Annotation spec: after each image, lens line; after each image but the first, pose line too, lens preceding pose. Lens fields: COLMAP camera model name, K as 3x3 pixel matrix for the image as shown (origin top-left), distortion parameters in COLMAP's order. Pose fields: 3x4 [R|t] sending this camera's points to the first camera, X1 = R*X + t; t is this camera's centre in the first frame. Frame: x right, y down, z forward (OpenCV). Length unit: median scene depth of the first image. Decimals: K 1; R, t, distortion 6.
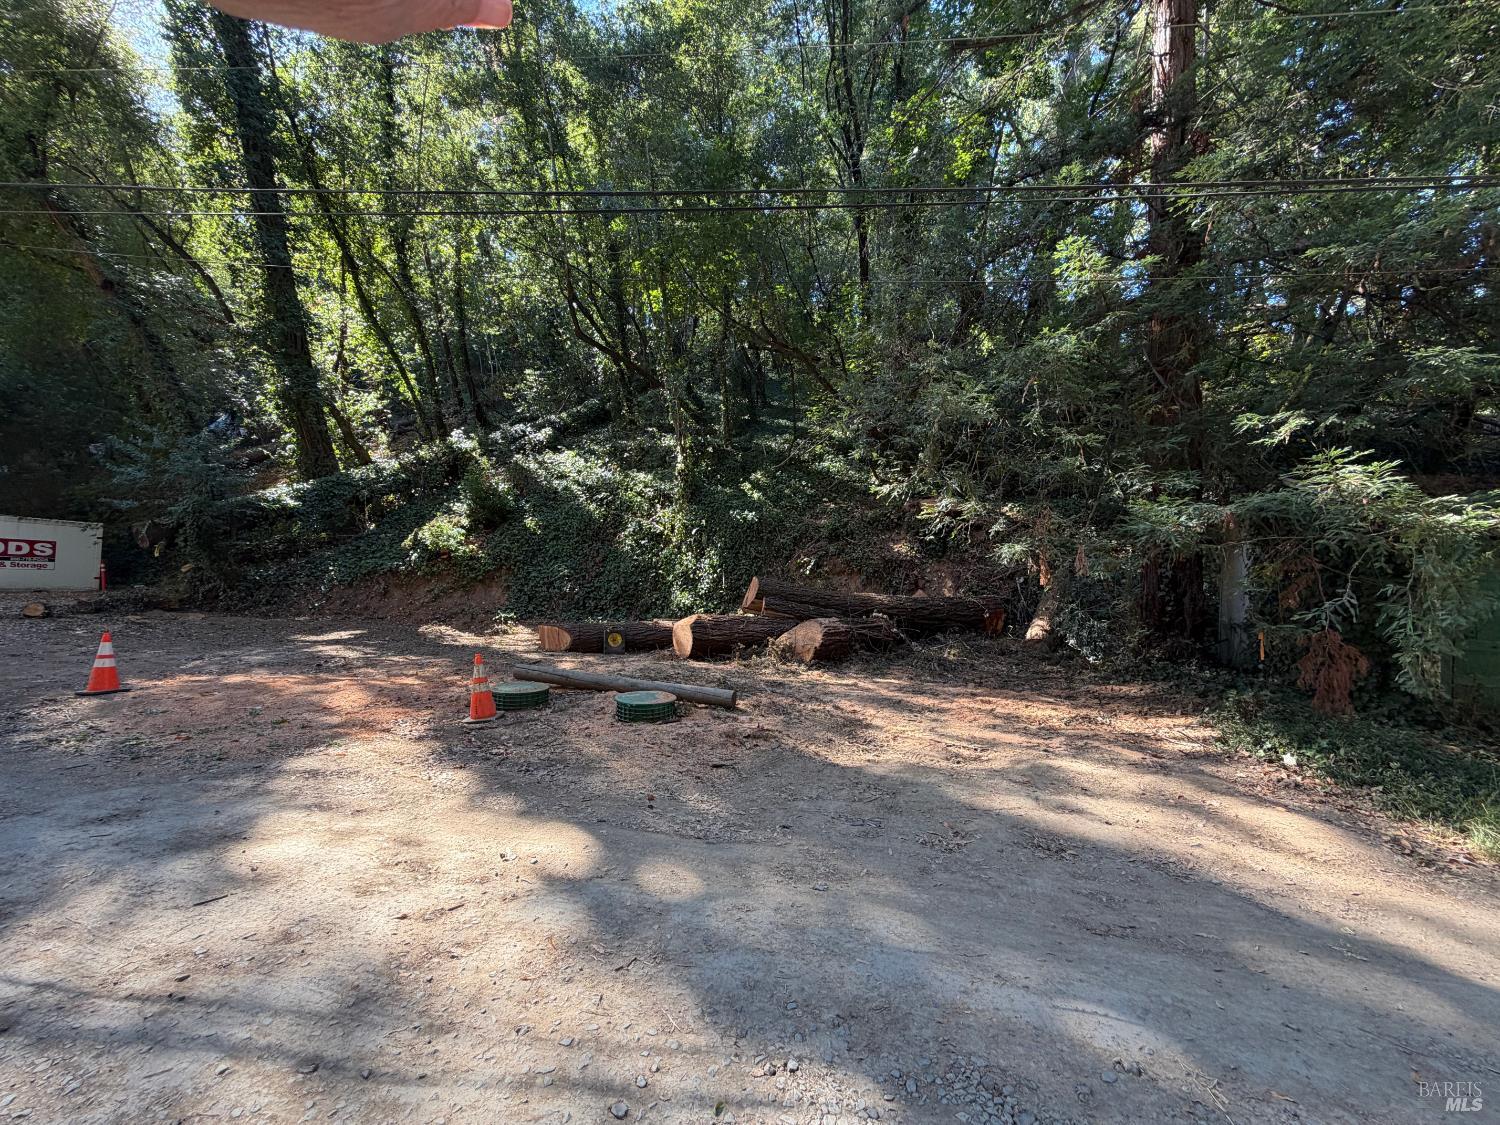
lens RADIAL K [[601.6, 0, 748.1], [0, 601.6, 547.2], [0, 0, 1]] dist [0.000664, 0.000163]
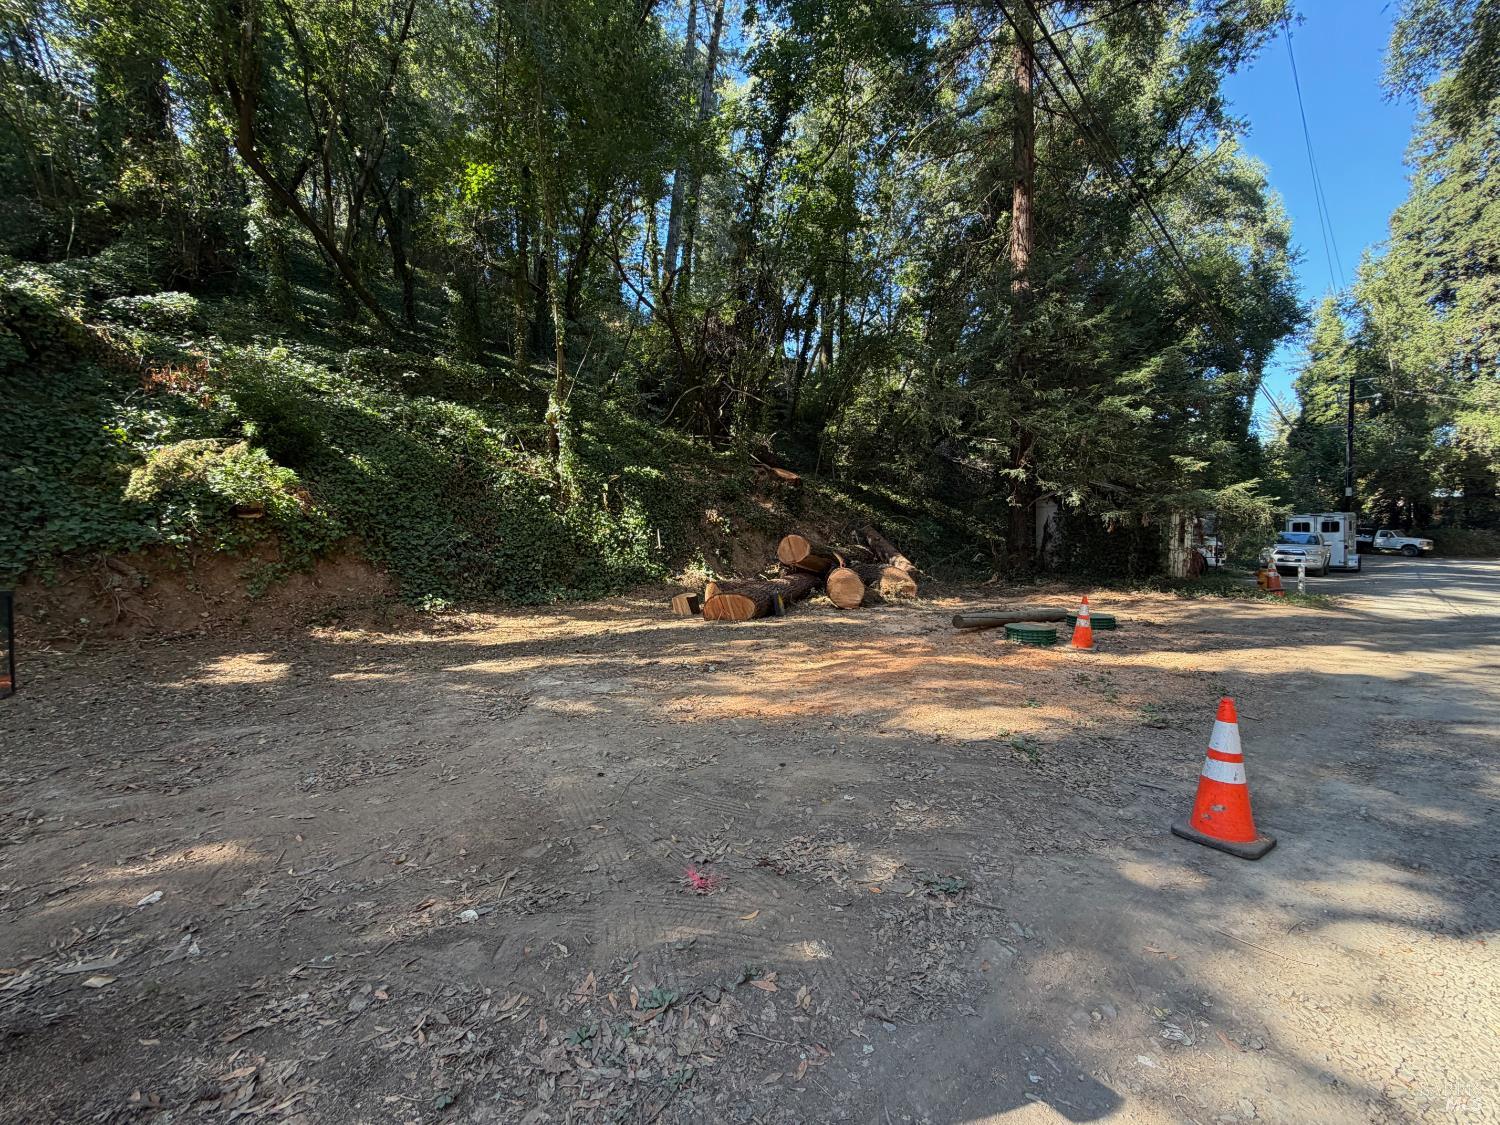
lens RADIAL K [[601.6, 0, 748.3], [0, 601.6, 553.8], [0, 0, 1]] dist [0.000664, 0.000163]
pose [[0.609049, -0.050235, 0.791540, -0.679446], [-0.014148, 0.997145, 0.074170, 0.002878], [-0.793006, -0.056372, 0.606600, 0.293194]]
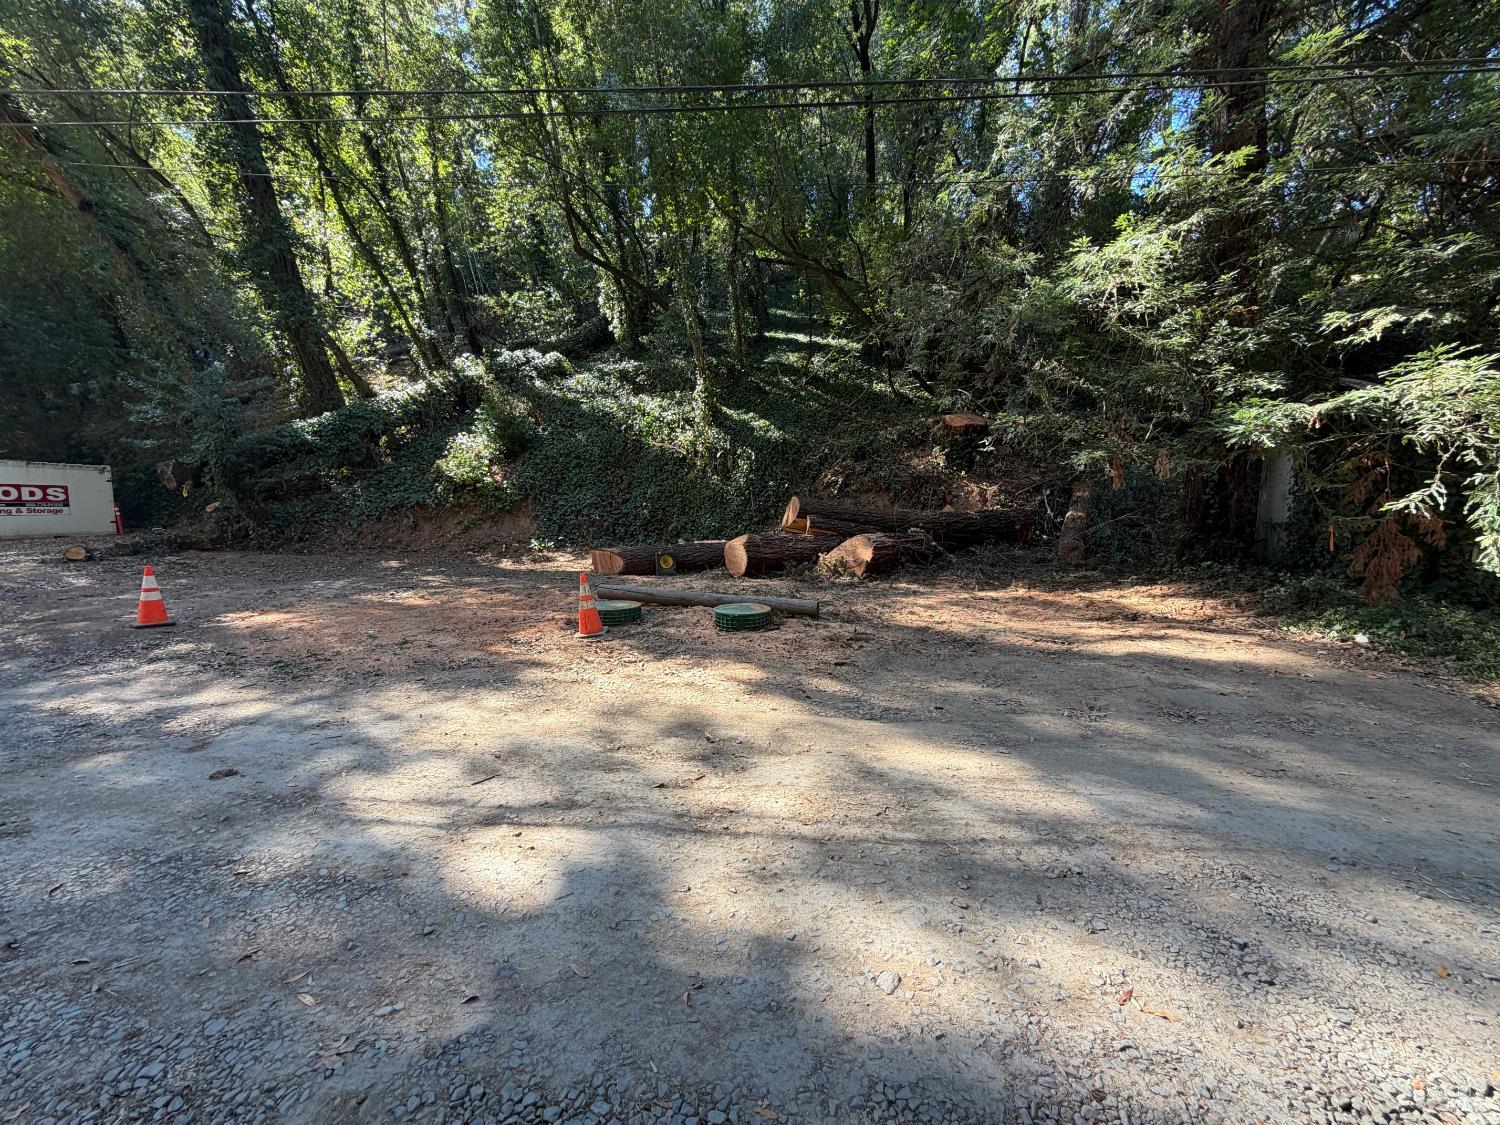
lens RADIAL K [[601.6, 0, 747.6], [0, 601.6, 548.6], [0, 0, 1]] dist [0.000664, 0.000163]
pose [[0.999254, -0.034626, 0.017112, -0.065717], [0.032200, 0.991507, 0.126003, 0.004511], [-0.021330, -0.125357, 0.991882, -0.012640]]
